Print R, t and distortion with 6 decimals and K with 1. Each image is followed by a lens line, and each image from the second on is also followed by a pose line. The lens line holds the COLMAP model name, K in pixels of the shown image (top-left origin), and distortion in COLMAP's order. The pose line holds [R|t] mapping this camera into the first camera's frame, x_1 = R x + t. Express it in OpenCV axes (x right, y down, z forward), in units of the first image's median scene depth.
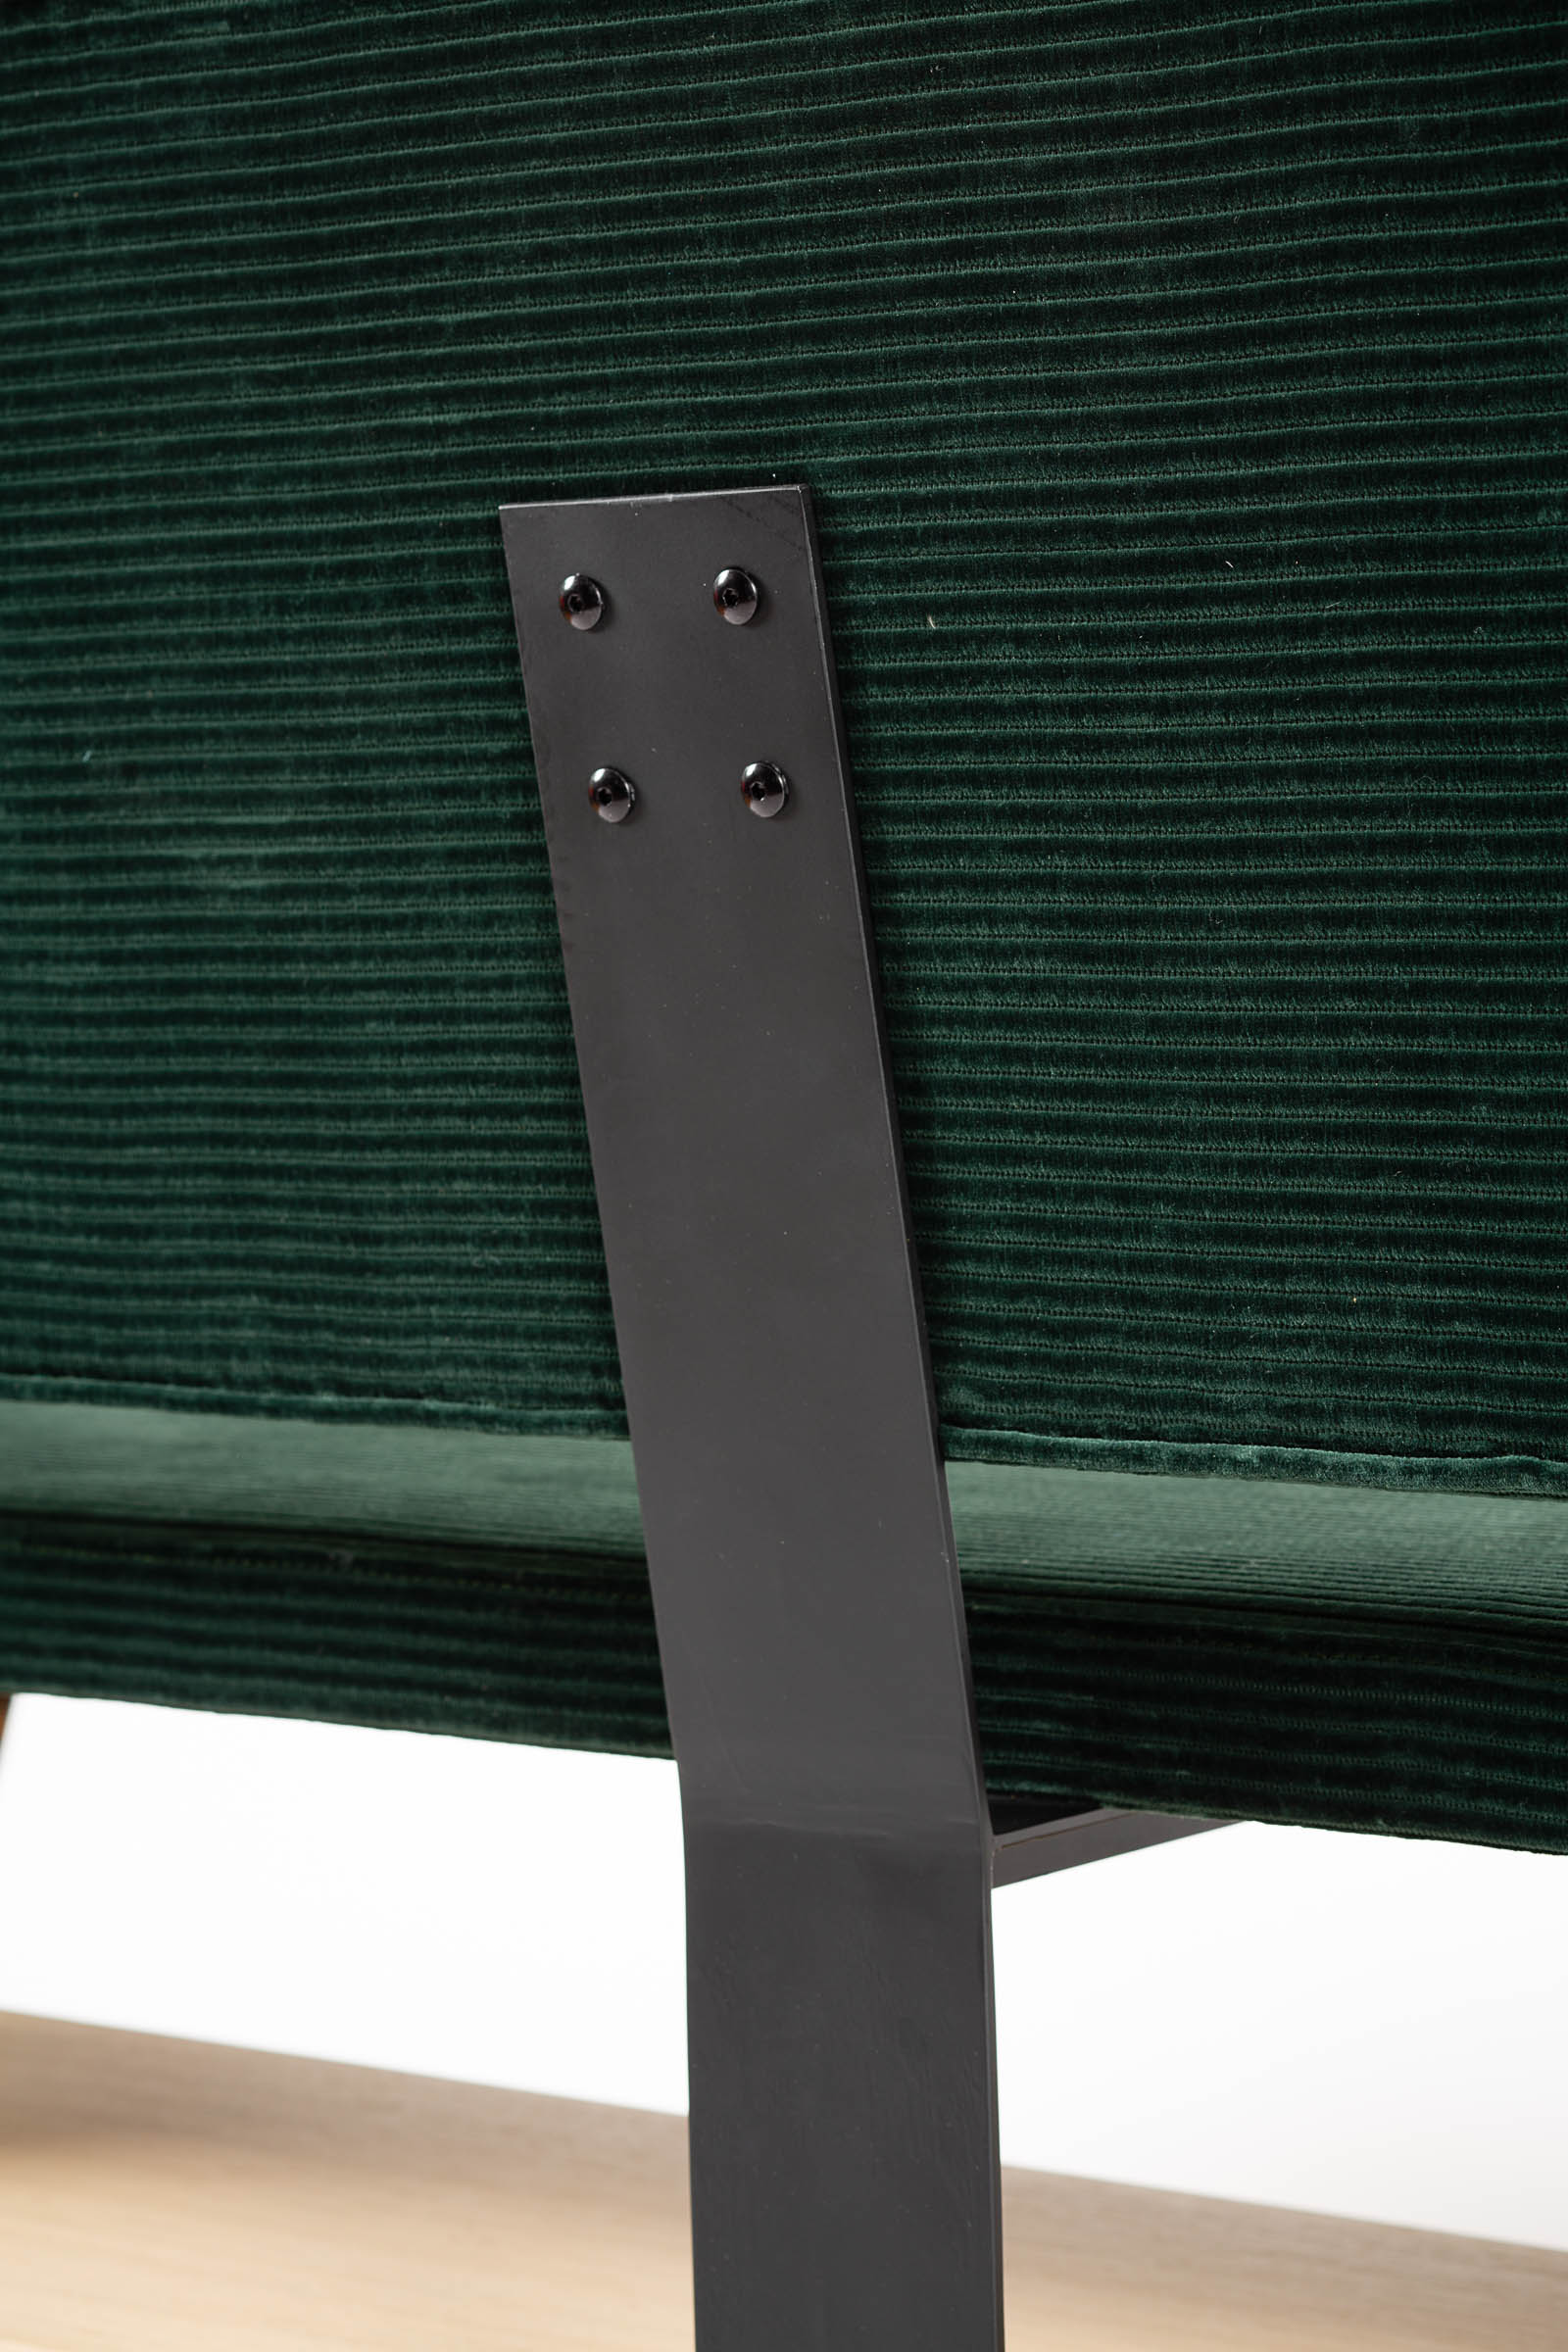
lens RADIAL K [[6022.3, 0, 784.0], [0, 6022.3, 1176.0], [0, 0, 1]] dist [-0.004411, -0.886364]
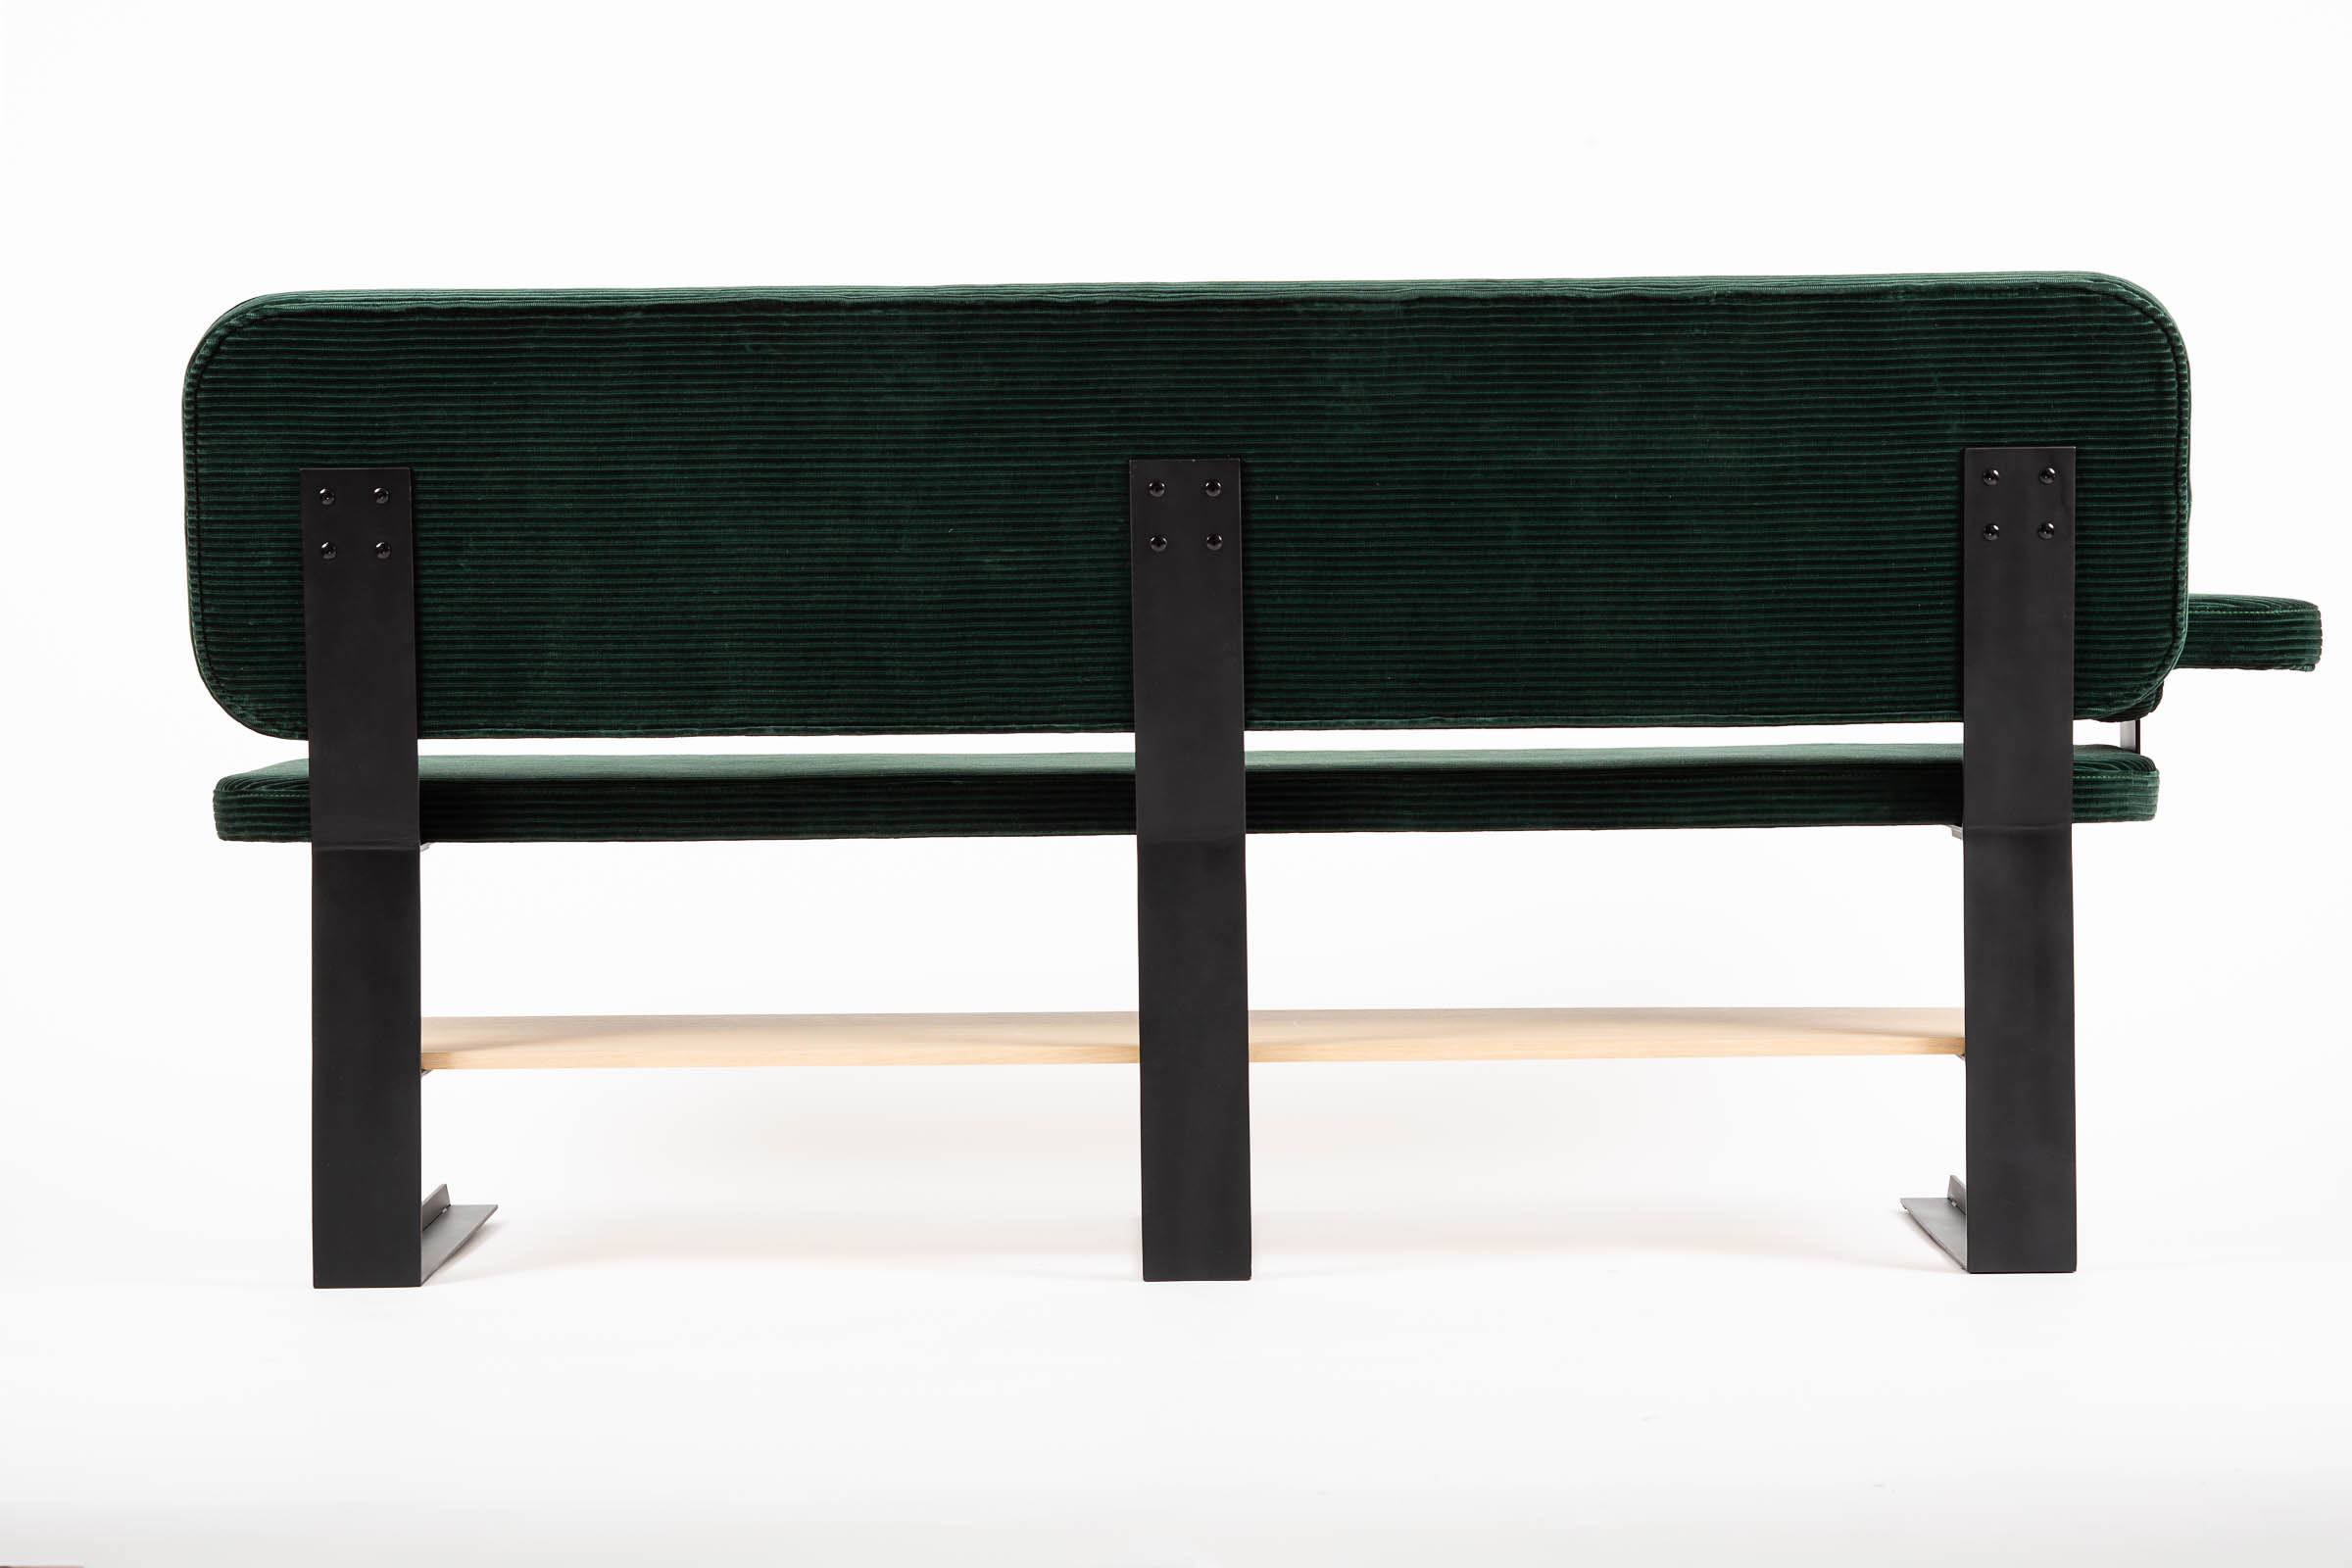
lens RADIAL K [[6022.3, 0, 1176.0], [0, 6022.3, 784.0], [0, 0, 1]] dist [-0.004411, -0.886364]
pose [[0.784316, -0.031650, 0.619554, -2.263576], [0.034146, 0.999386, 0.007827, 0.050813], [-0.619422, 0.015017, 0.784915, -1.804897]]
